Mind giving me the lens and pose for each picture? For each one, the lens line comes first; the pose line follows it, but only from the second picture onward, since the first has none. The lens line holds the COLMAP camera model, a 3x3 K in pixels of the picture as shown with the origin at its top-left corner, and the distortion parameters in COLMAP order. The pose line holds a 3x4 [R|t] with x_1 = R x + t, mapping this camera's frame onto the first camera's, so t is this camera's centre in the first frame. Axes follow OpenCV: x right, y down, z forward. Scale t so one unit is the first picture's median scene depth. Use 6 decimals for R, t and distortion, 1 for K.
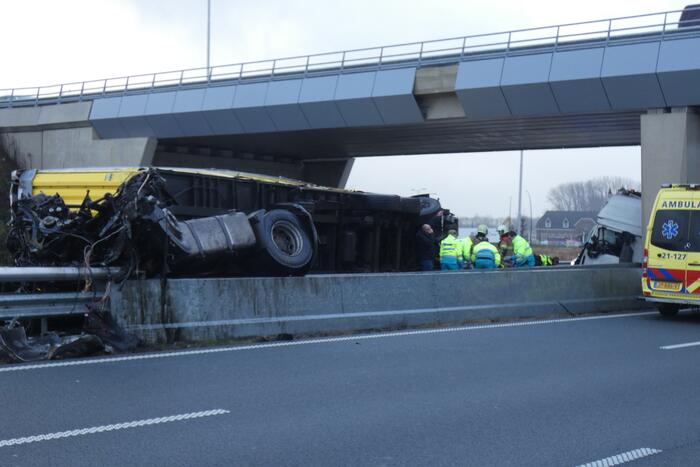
lens RADIAL K [[1162.2, 0, 350.0], [0, 1162.2, 233.5], [0, 0, 1]] dist [0.211319, -0.093880]
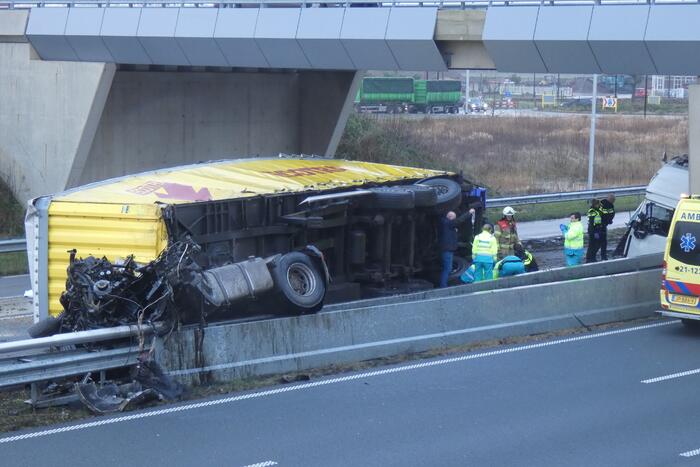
lens RADIAL K [[1986.3, 0, 350.0], [0, 1986.3, 233.5], [0, 0, 1]] dist [1.059120, -13.745485]
pose [[0.999988, -0.002009, -0.004564, -0.000189], [0.002419, 0.995786, 0.091681, -0.176348], [0.004360, -0.091690, 0.995778, -0.712430]]
